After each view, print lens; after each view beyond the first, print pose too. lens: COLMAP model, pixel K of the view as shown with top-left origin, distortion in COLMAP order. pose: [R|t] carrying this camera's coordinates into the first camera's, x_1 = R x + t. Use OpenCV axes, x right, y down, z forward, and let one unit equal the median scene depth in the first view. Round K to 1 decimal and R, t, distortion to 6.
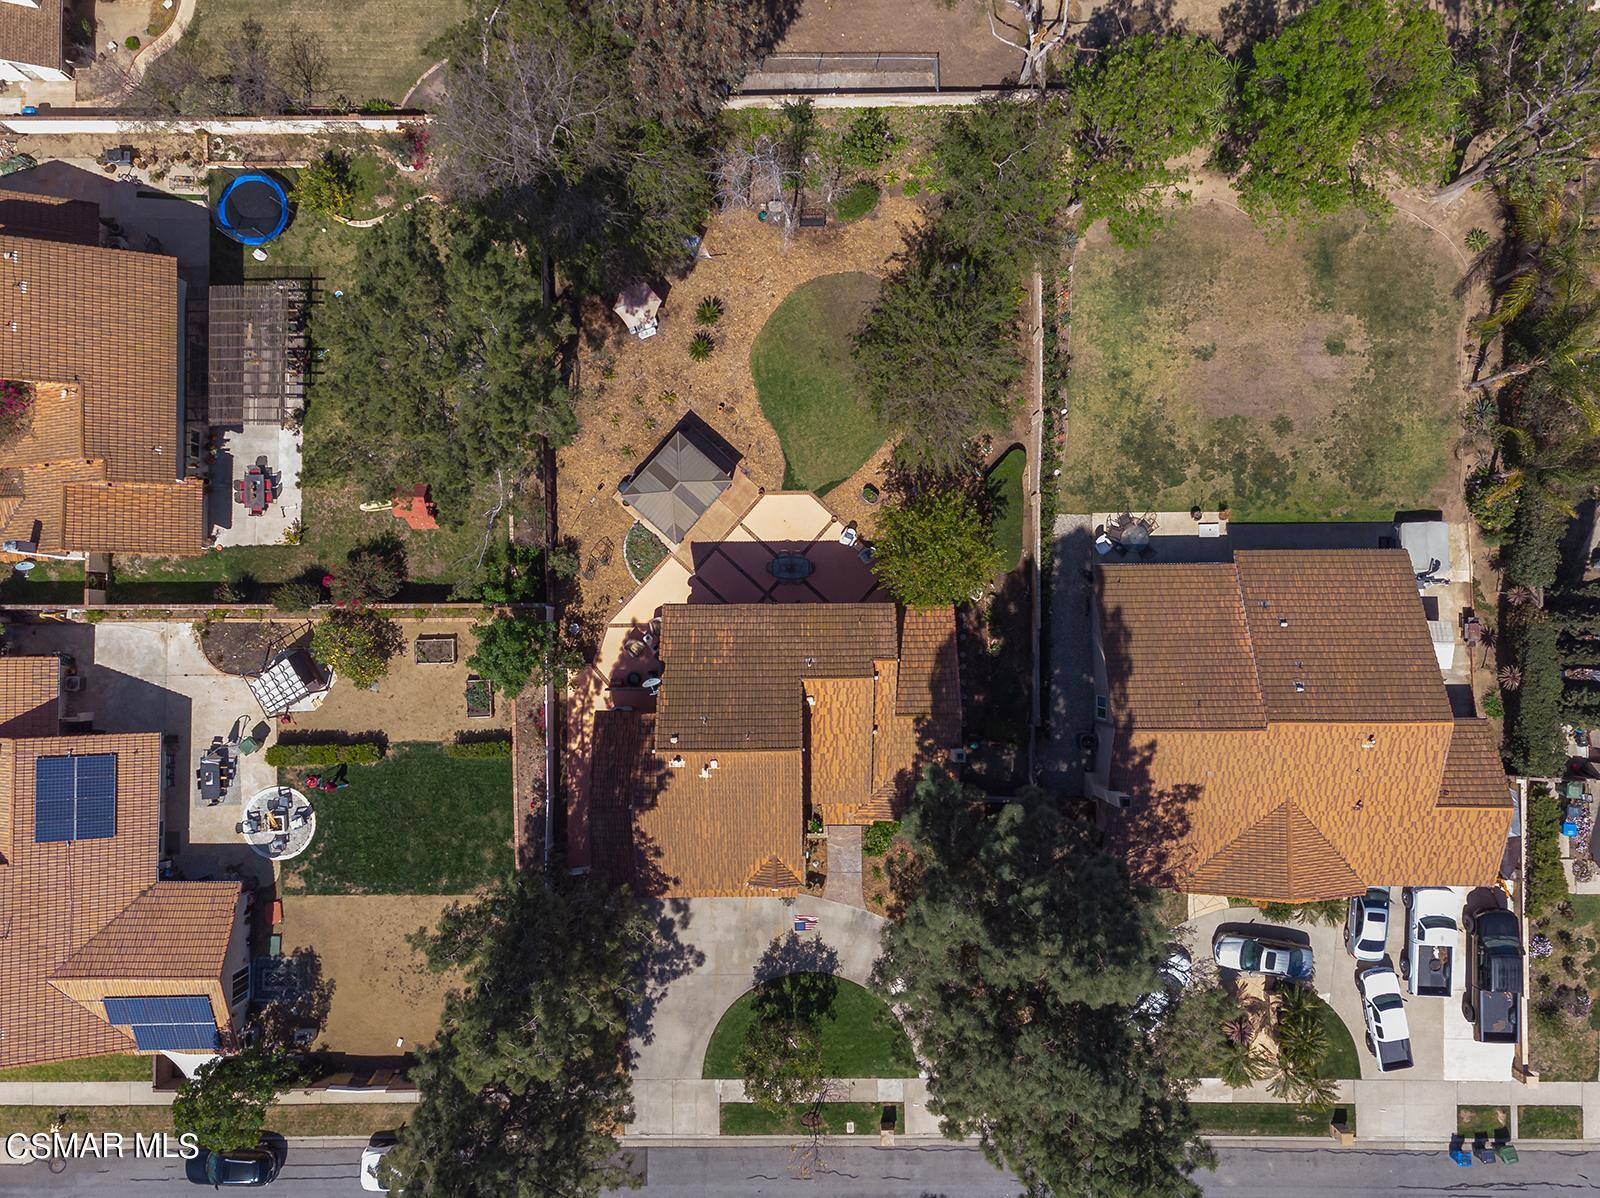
lens RADIAL K [[1169.9, 0, 790.4], [0, 1169.9, 606.0], [0, 0, 1]] dist [0.095399, -0.305621]
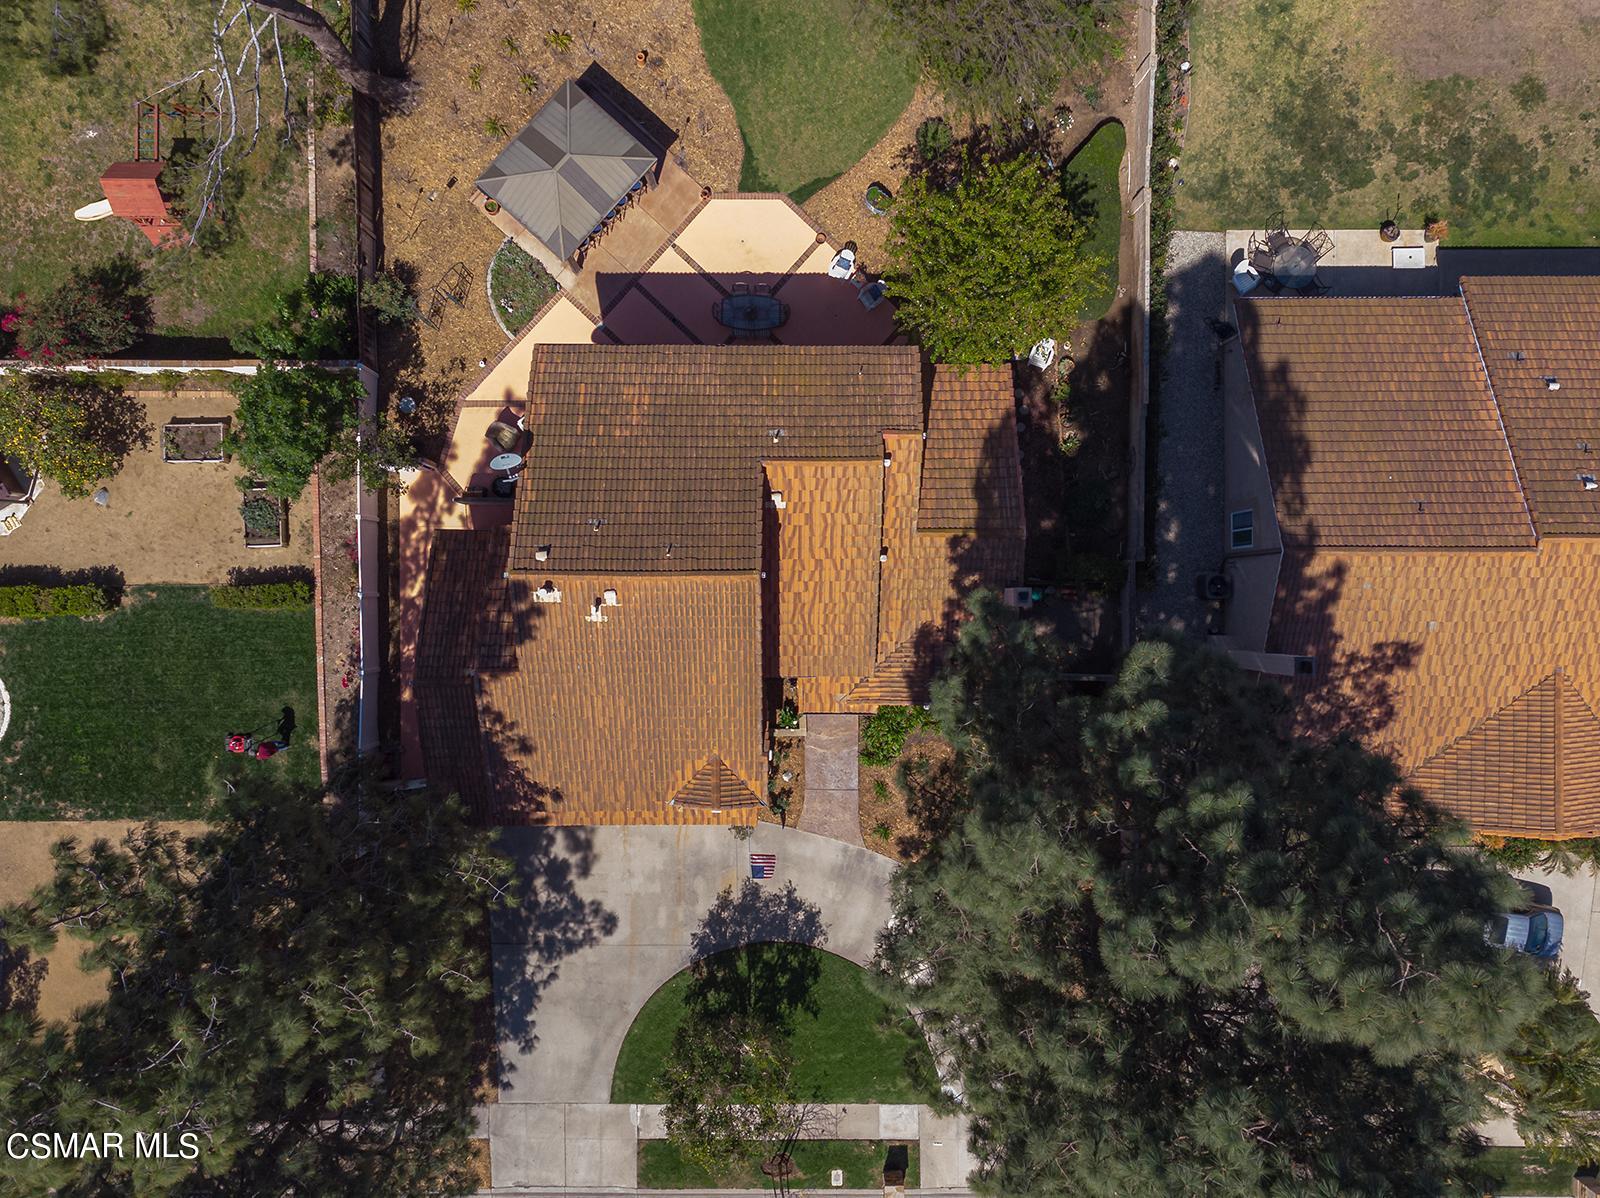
lens RADIAL K [[1152.7, 0, 800.0], [0, 1152.7, 599.0], [0, 0, 1]] dist [-0.008124, 0.023830]
pose [[0.999920, 0.007082, 0.010449, 0.021169], [-0.007414, 0.999459, 0.032044, 0.102287], [-0.010216, -0.032119, 0.999432, 0.374478]]
